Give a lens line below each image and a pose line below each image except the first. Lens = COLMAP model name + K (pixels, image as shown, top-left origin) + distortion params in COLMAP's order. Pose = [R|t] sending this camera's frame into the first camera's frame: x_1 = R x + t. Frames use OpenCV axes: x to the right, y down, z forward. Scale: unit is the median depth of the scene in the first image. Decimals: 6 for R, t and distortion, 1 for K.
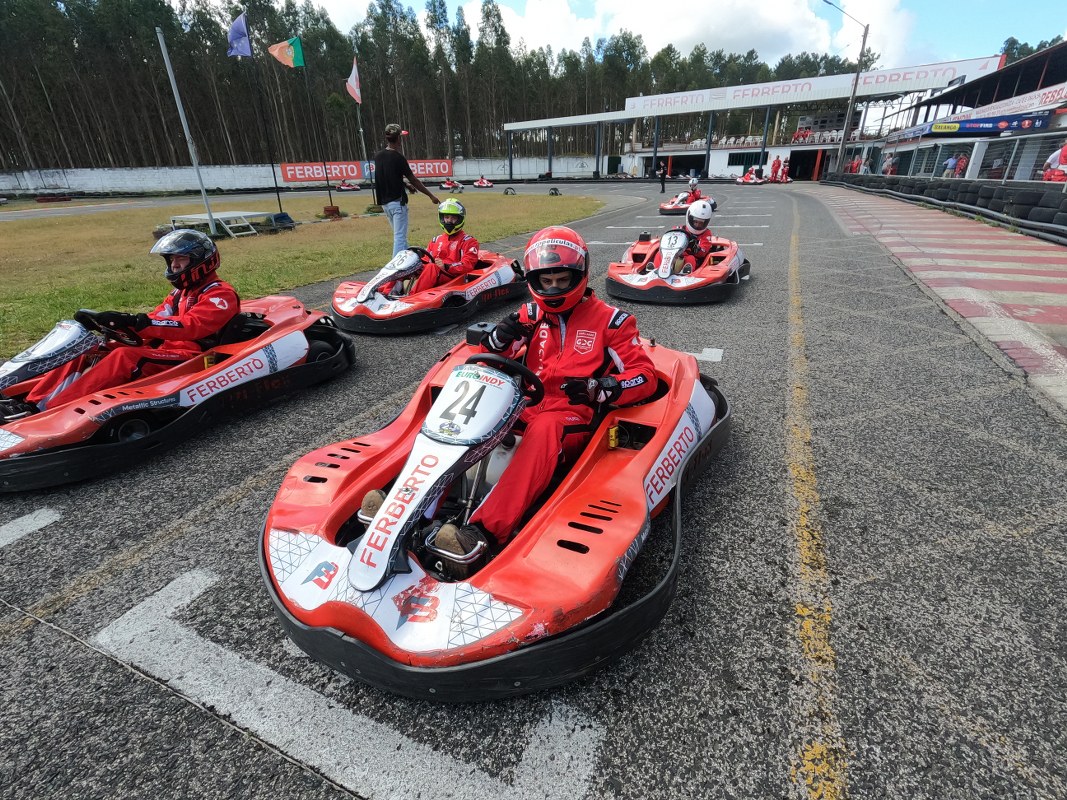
lens RADIAL K [[510.7, 0, 529.9], [0, 510.7, 402.2], [0, 0, 1]] dist [0.004609, -0.000571]
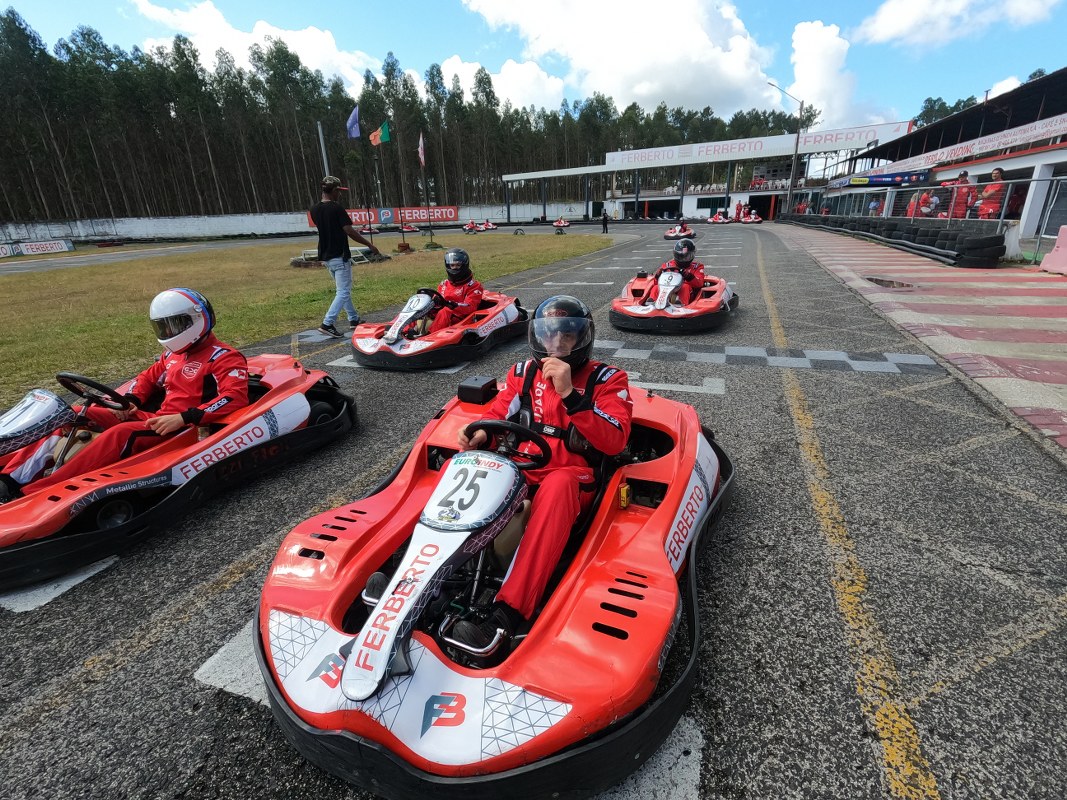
lens RADIAL K [[510.7, 0, 532.2], [0, 510.7, 404.6], [0, 0, 1]] dist [0.004609, -0.000571]
pose [[0.998278, -0.030618, 0.050041, -0.060150], [0.034027, 0.997052, -0.068764, 0.050006], [-0.047788, 0.070348, 0.996377, -0.111086]]
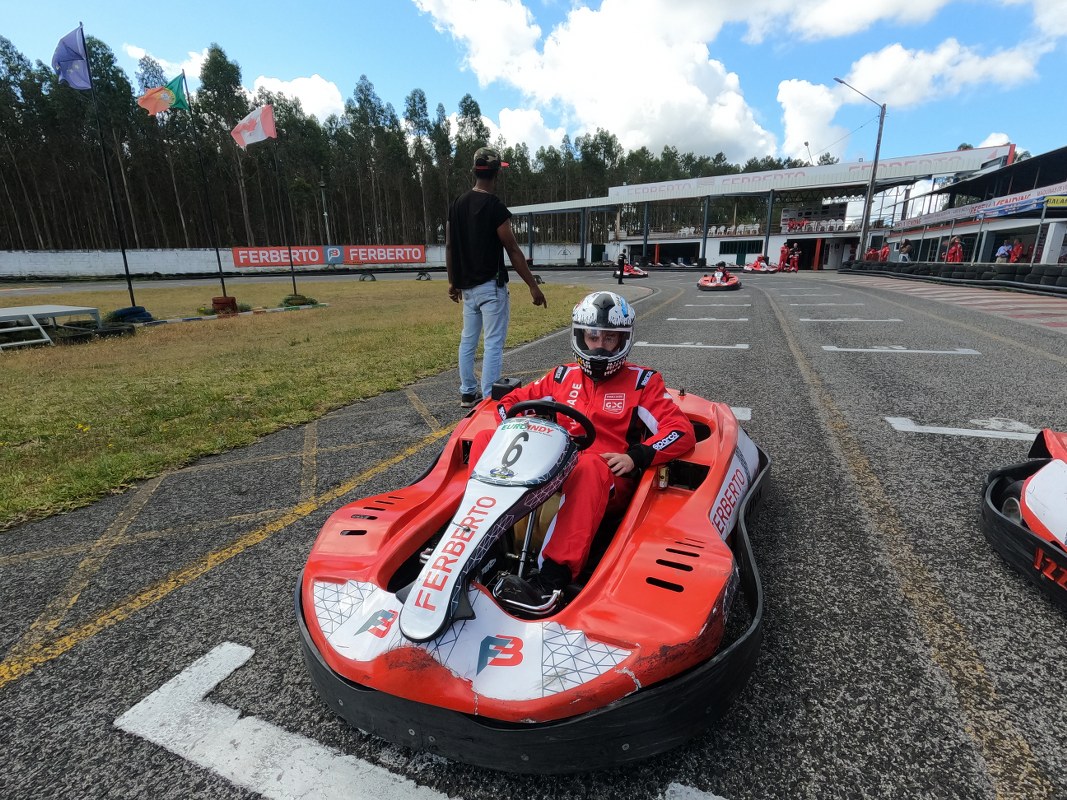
lens RADIAL K [[510.7, 0, 530.4], [0, 510.7, 401.5], [0, 0, 1]] dist [0.004609, -0.000571]
pose [[0.999349, -0.002072, 0.036029, 0.004844], [0.007593, 0.988074, -0.153792, -0.053457], [-0.035280, 0.153965, 0.987446, 0.127956]]
